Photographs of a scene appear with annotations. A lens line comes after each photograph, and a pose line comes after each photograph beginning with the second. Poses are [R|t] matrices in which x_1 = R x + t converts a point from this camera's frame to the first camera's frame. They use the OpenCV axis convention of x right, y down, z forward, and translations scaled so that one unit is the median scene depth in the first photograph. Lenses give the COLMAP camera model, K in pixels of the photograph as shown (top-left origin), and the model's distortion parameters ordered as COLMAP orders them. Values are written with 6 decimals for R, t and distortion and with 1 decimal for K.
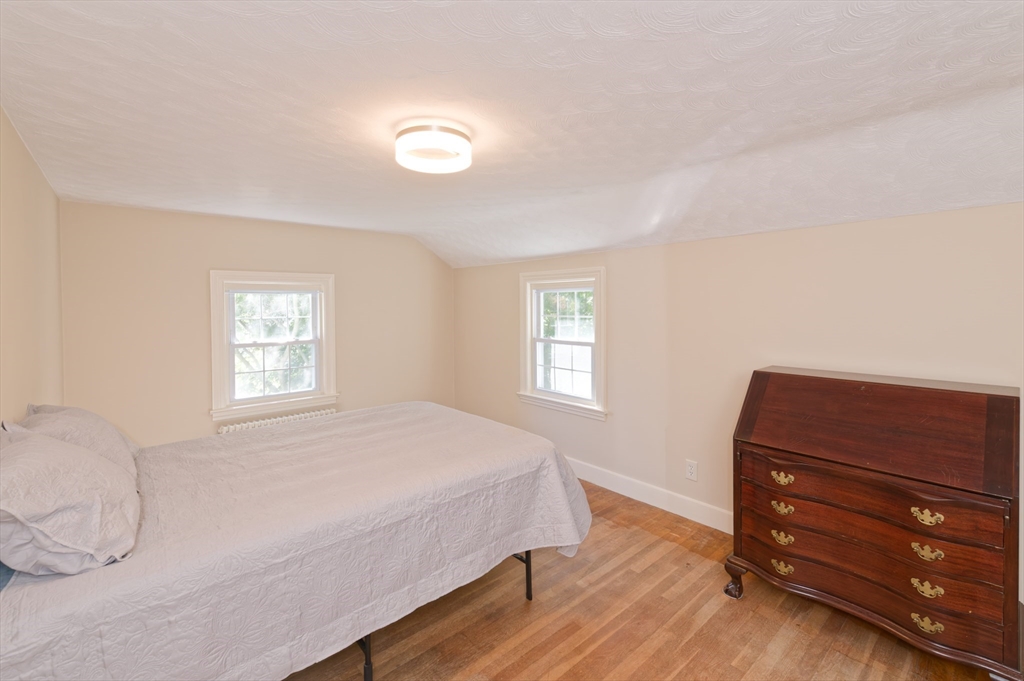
lens RADIAL K [[449.3, 0, 482.5], [0, 449.3, 324.9], [0, 0, 1]] dist [0.004147, -0.001661]
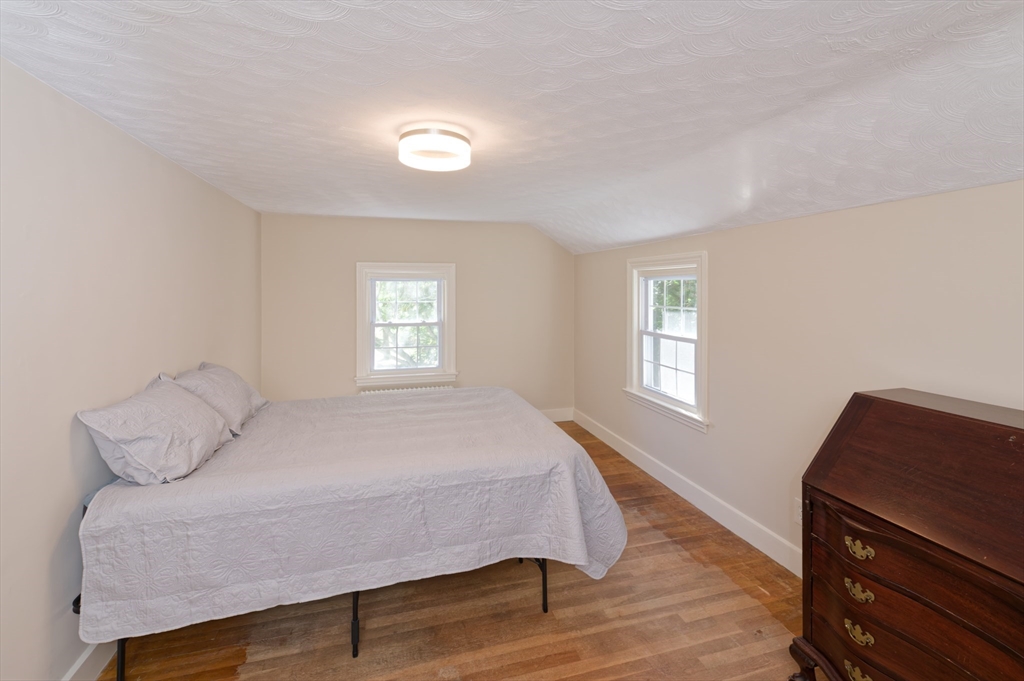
lens RADIAL K [[449.3, 0, 516.3], [0, 449.3, 300.9], [0, 0, 1]] dist [0.004147, -0.001661]
pose [[0.906437, 0.021482, -0.421794, 0.451960], [-0.026715, 0.999622, -0.006501, -0.029861], [0.421495, 0.017162, 0.906668, 0.119938]]
